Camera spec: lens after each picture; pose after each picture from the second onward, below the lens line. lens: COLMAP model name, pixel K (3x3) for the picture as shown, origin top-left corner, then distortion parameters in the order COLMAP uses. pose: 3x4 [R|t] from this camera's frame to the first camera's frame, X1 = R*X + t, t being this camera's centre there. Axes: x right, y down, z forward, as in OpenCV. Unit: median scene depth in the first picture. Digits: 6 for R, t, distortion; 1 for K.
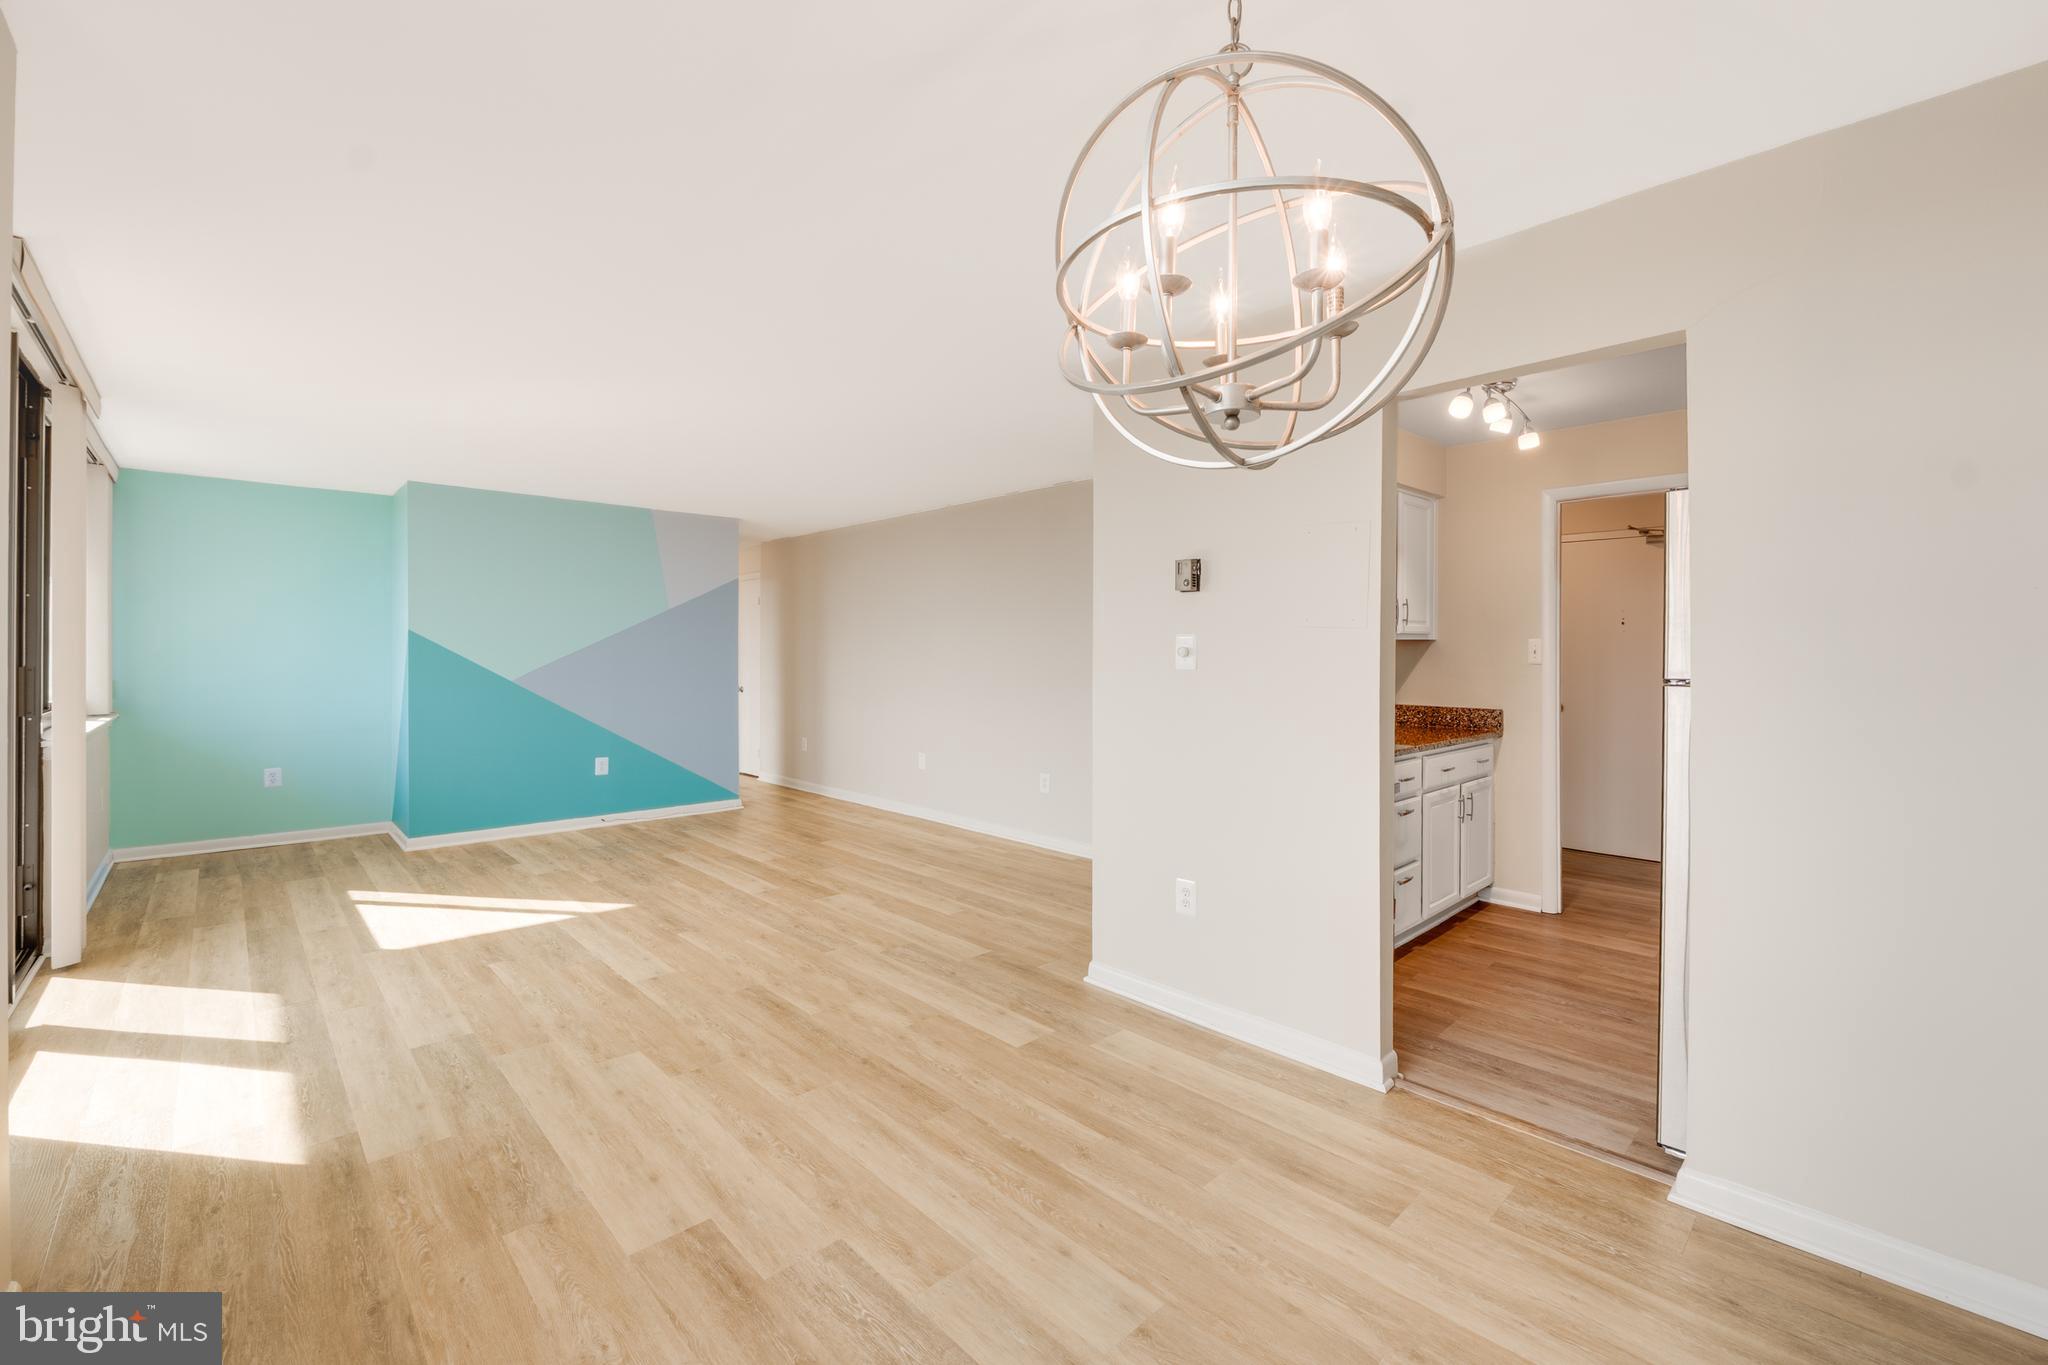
lens RADIAL K [[849.1, 0, 1040.0], [0, 849.1, 655.4], [0, 0, 1]] dist [-0.012156, -0.000028]
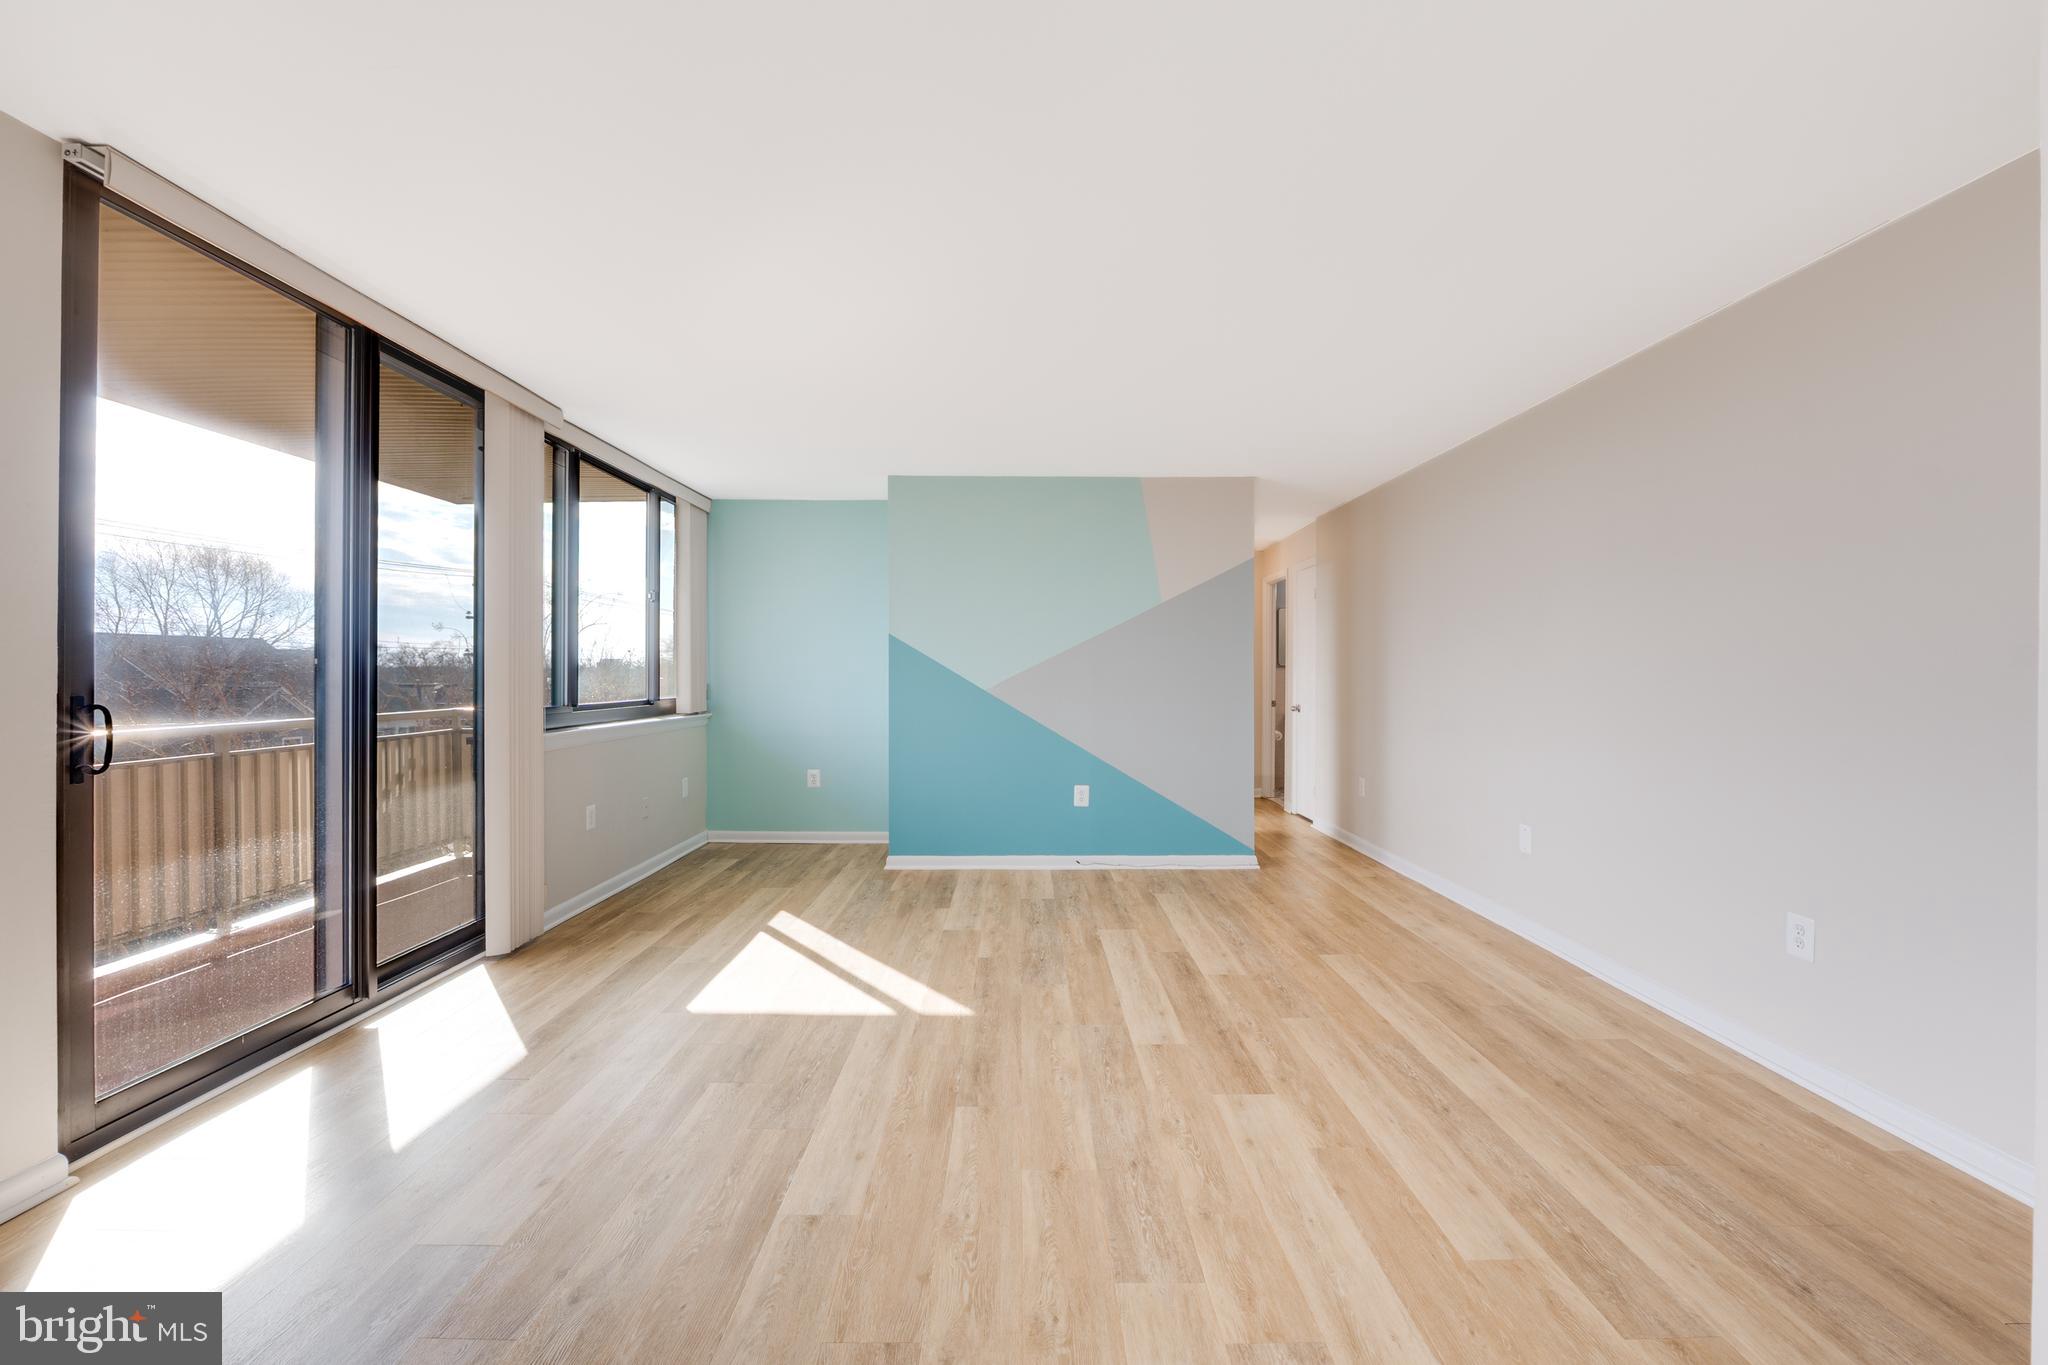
lens RADIAL K [[849.1, 0, 1030.6], [0, 849.1, 677.9], [0, 0, 1]] dist [-0.012156, -0.000028]
pose [[0.725687, 0.003100, -0.688018, 0.022581], [-0.000683, 0.999993, 0.003785, 0.022383], [0.688024, -0.002277, 0.725684, 0.617326]]
